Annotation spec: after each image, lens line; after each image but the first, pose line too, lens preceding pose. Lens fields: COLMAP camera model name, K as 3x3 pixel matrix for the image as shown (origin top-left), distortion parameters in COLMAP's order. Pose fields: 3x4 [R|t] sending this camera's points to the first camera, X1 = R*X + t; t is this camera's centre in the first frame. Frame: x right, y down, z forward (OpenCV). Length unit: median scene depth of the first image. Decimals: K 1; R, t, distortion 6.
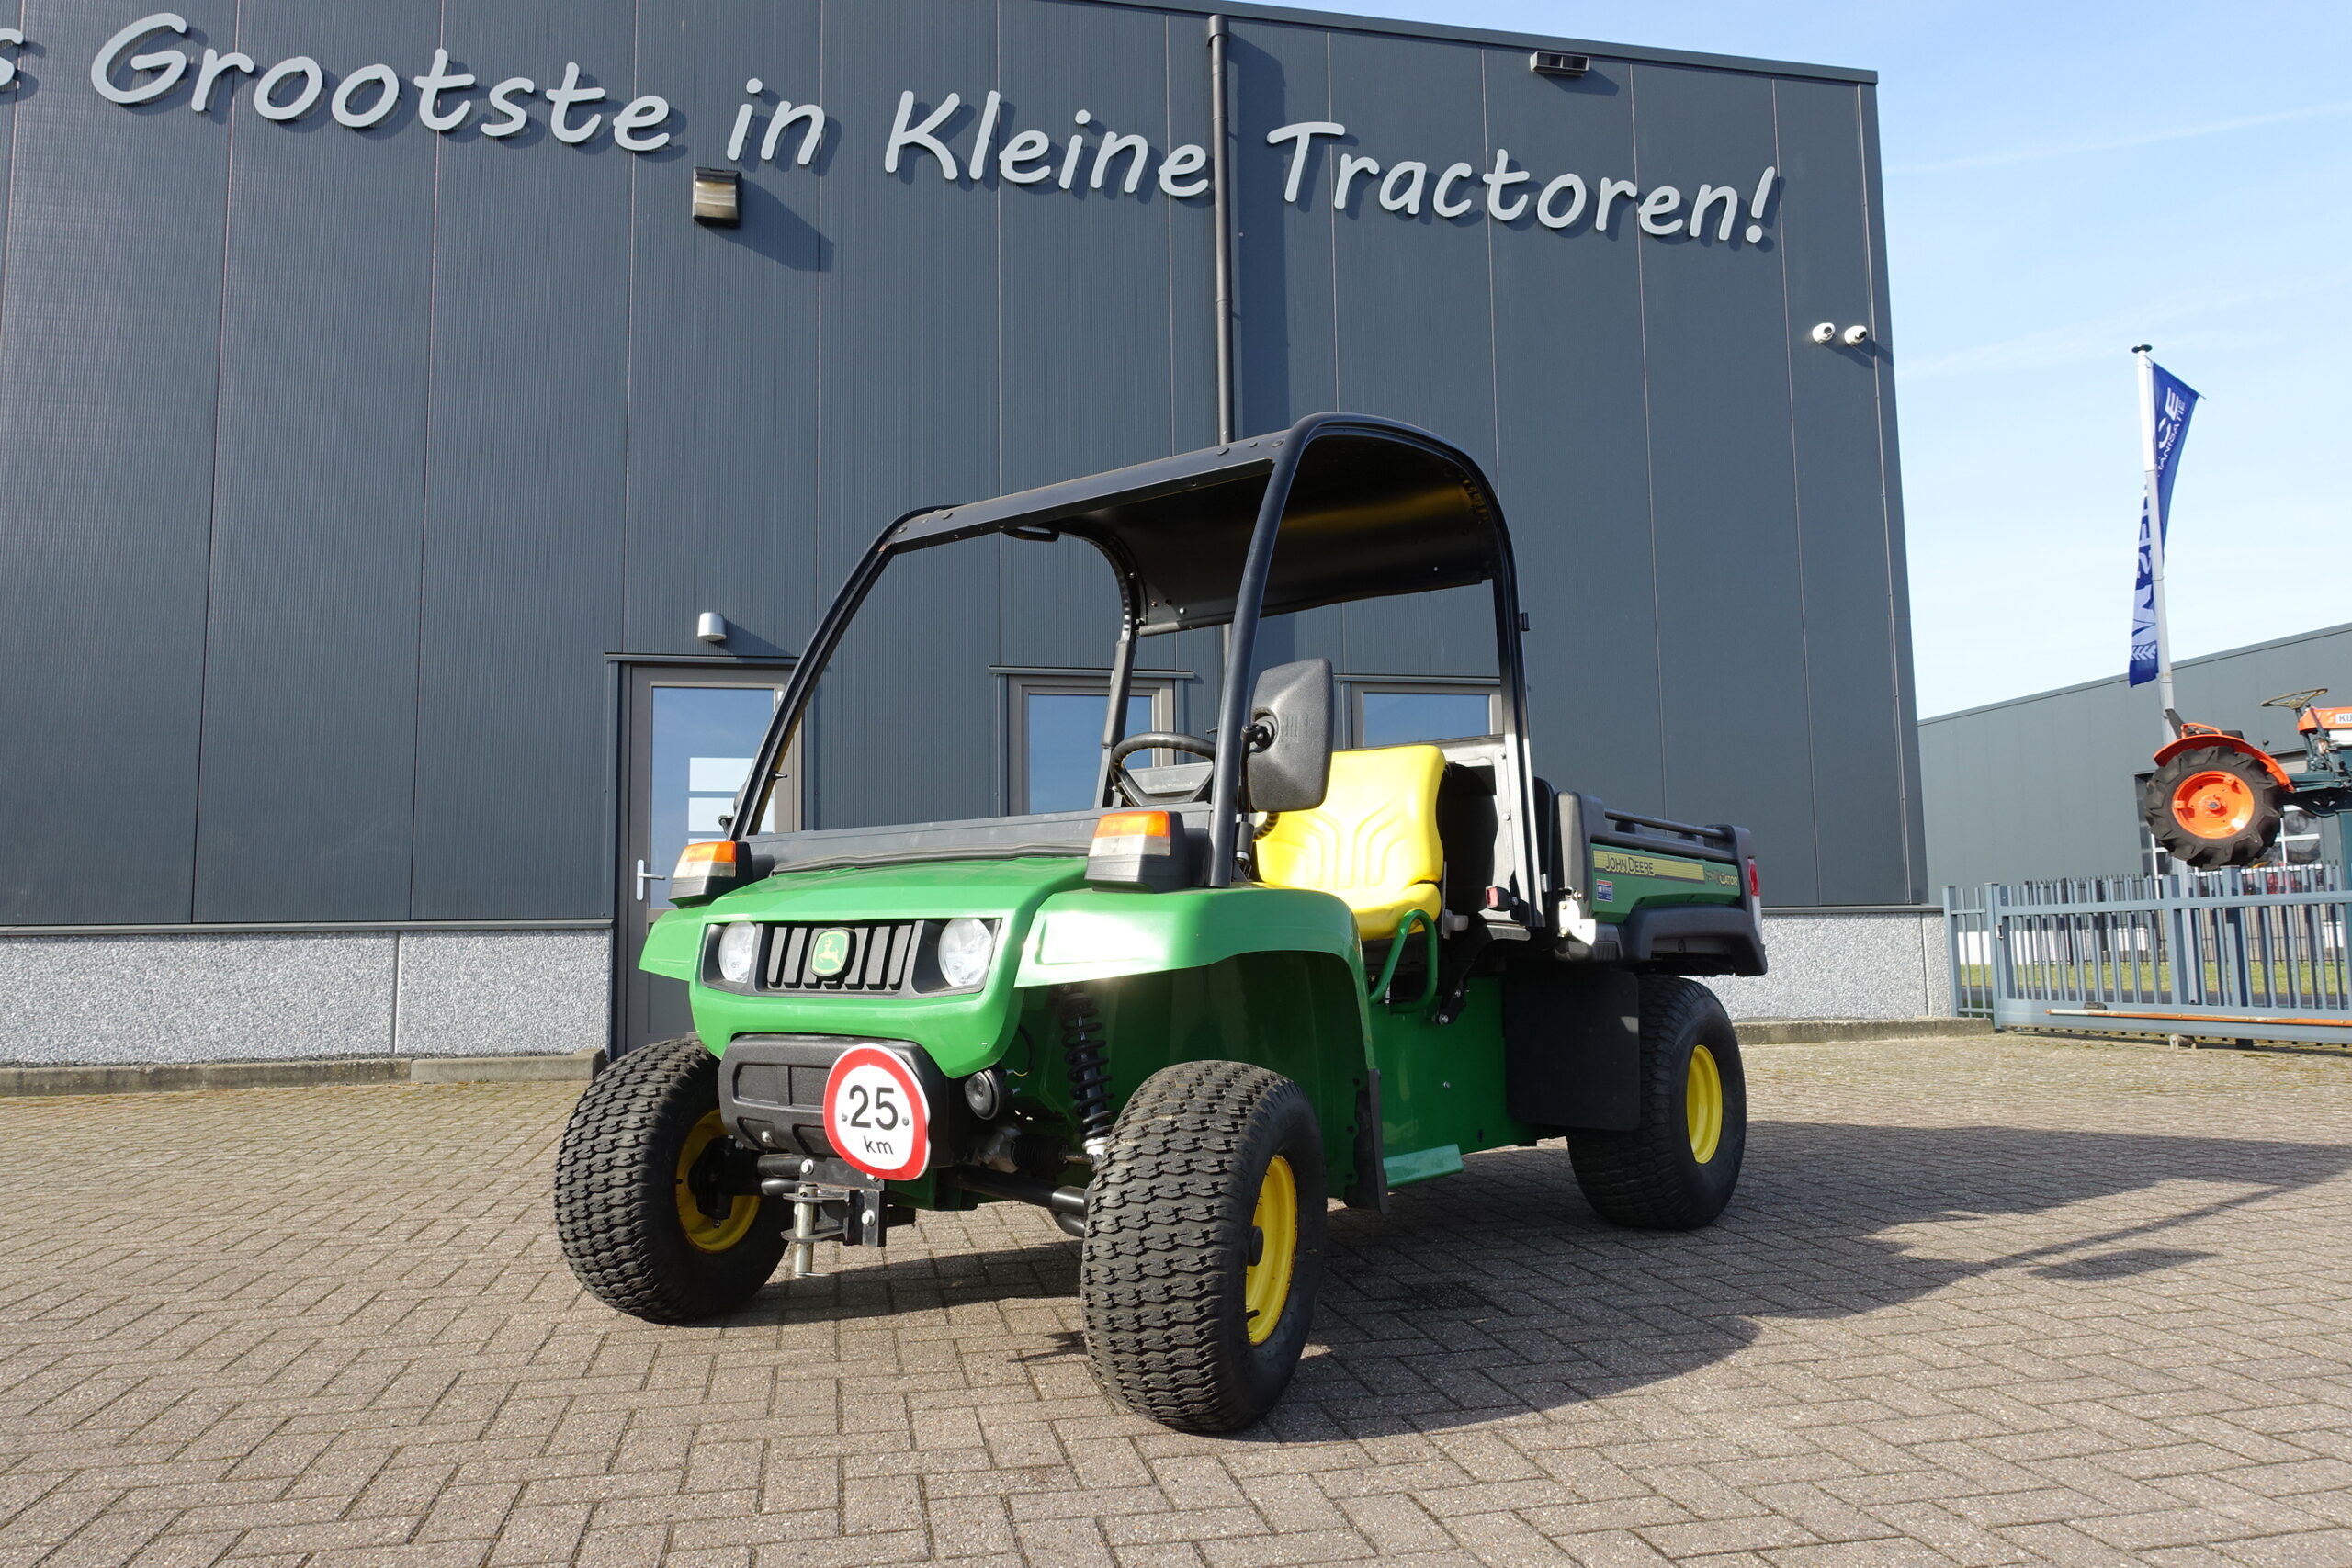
lens RADIAL K [[1616.0, 0, 1178.8], [0, 1616.0, 783.7], [0, 0, 1]] dist [0.002312, -0.004817]
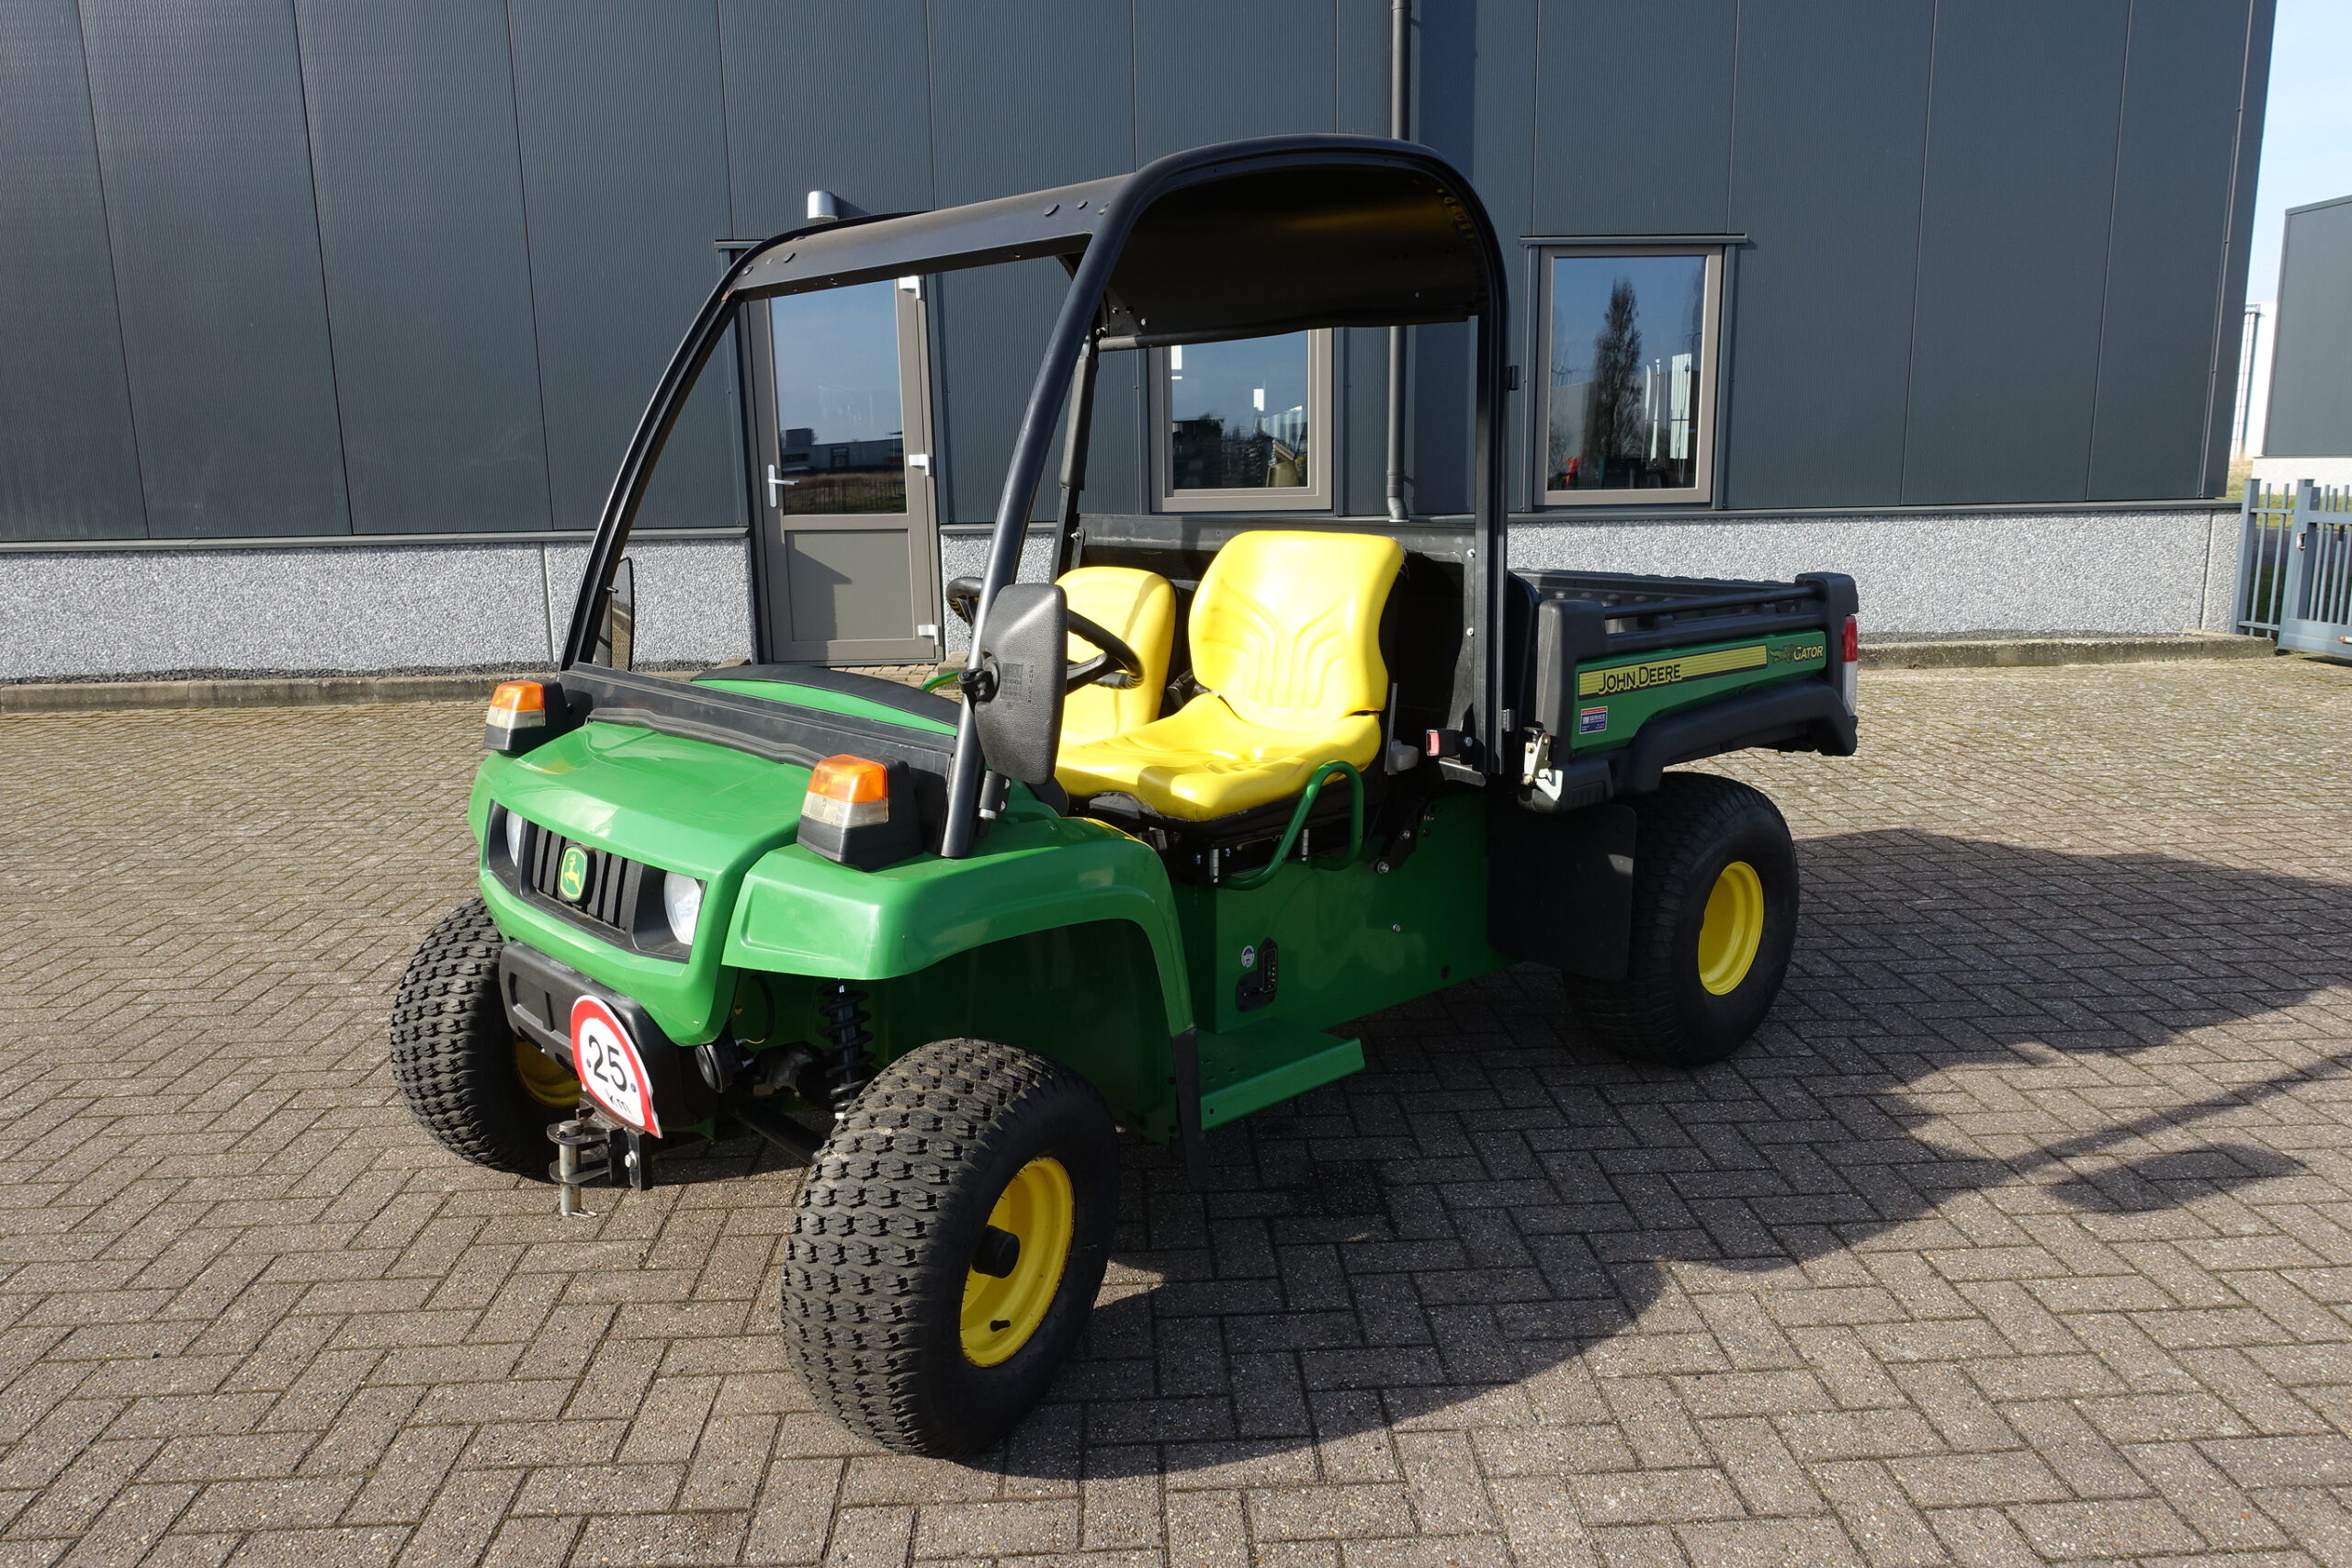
lens RADIAL K [[1616.0, 0, 1178.8], [0, 1616.0, 783.7], [0, 0, 1]] dist [0.002312, -0.004817]
pose [[0.986972, 0.030303, -0.158012, 0.072077], [0.018300, 0.954586, 0.297373, -0.057623], [0.159848, -0.296391, 0.941595, 0.072069]]
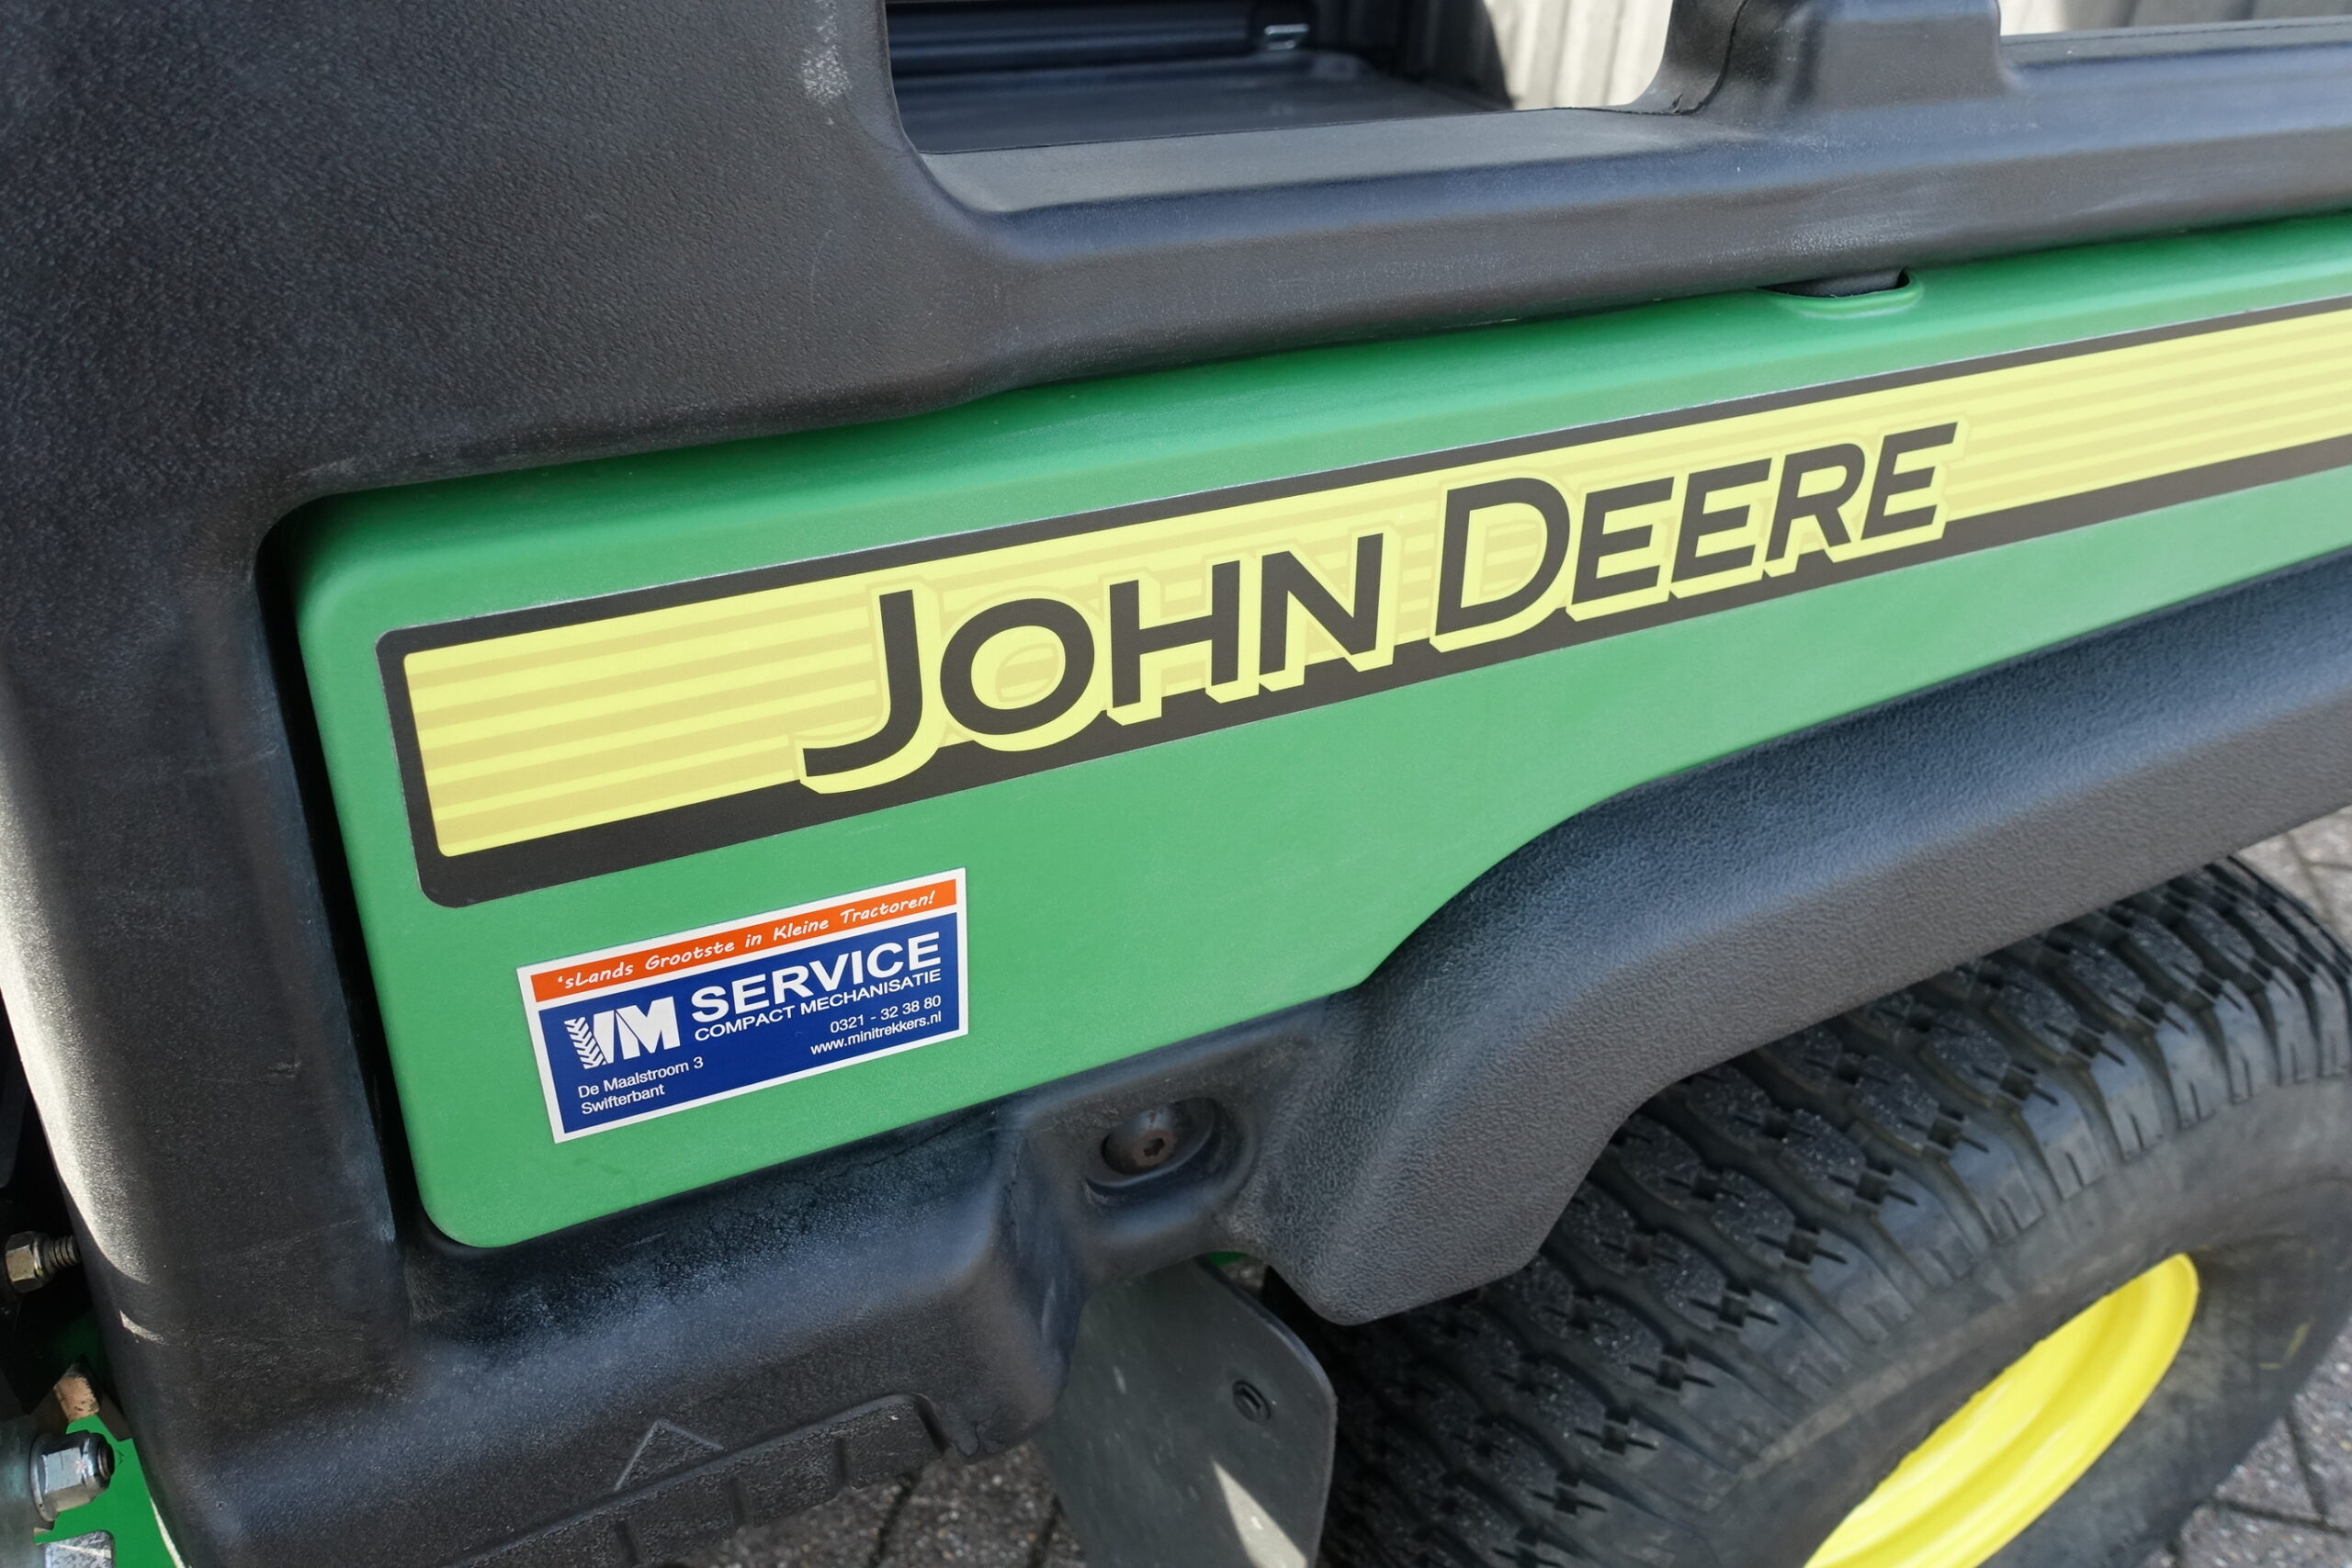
lens RADIAL K [[1616.0, 0, 1178.8], [0, 1616.0, 783.7], [0, 0, 1]] dist [0.002312, -0.004817]
pose [[0.897572, 0.274492, -0.344991, 0.120224], [0.009878, 0.769808, 0.638199, 0.000532], [0.440757, -0.576238, 0.688246, 0.369356]]
